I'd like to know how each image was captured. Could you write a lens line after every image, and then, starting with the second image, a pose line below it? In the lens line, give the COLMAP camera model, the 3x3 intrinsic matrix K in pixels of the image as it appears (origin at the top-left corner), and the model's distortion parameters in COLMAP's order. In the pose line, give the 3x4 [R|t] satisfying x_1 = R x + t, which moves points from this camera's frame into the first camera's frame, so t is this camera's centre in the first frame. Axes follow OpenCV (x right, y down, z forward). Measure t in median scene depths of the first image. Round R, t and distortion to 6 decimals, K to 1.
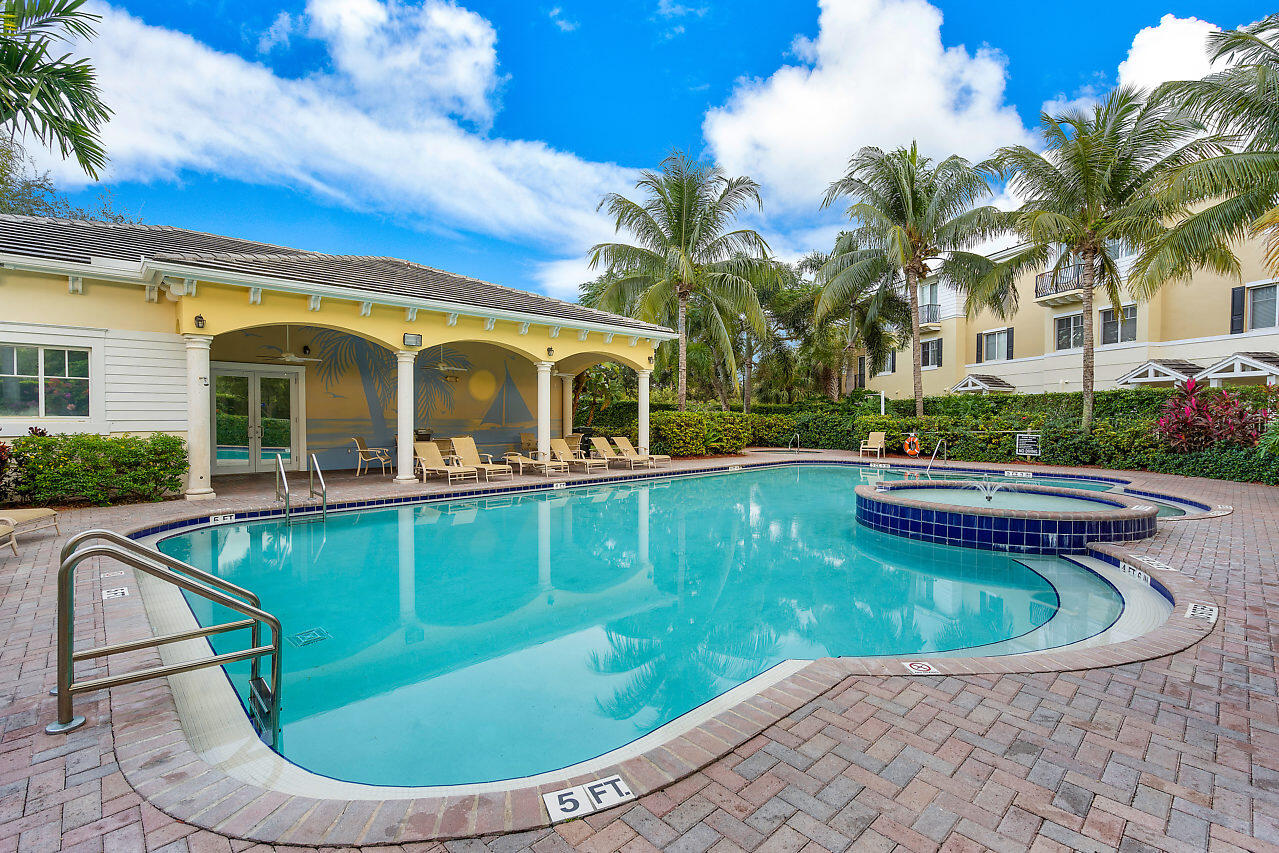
lens RADIAL K [[580.0, 0, 639.6], [0, 580.0, 425.0], [0, 0, 1]] dist [-0.000010, -0.000003]
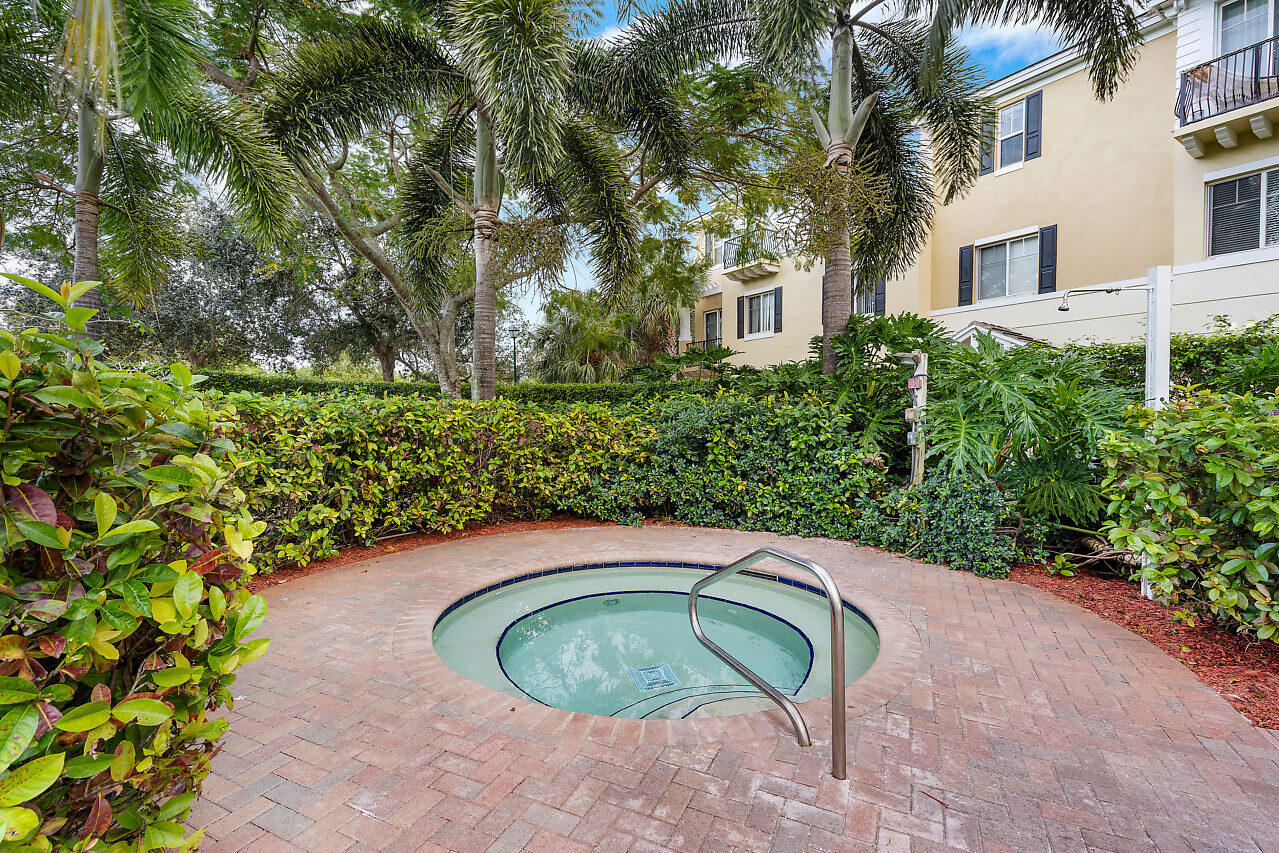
lens RADIAL K [[580.0, 0, 639.5], [0, 580.0, 427.0], [0, 0, 1]] dist [-0.000010, -0.000003]
pose [[0.937190, -0.010365, 0.348665, 0.165207], [0.006158, 0.999894, 0.013175, -0.009948], [-0.348765, -0.010200, 0.937155, 0.737025]]
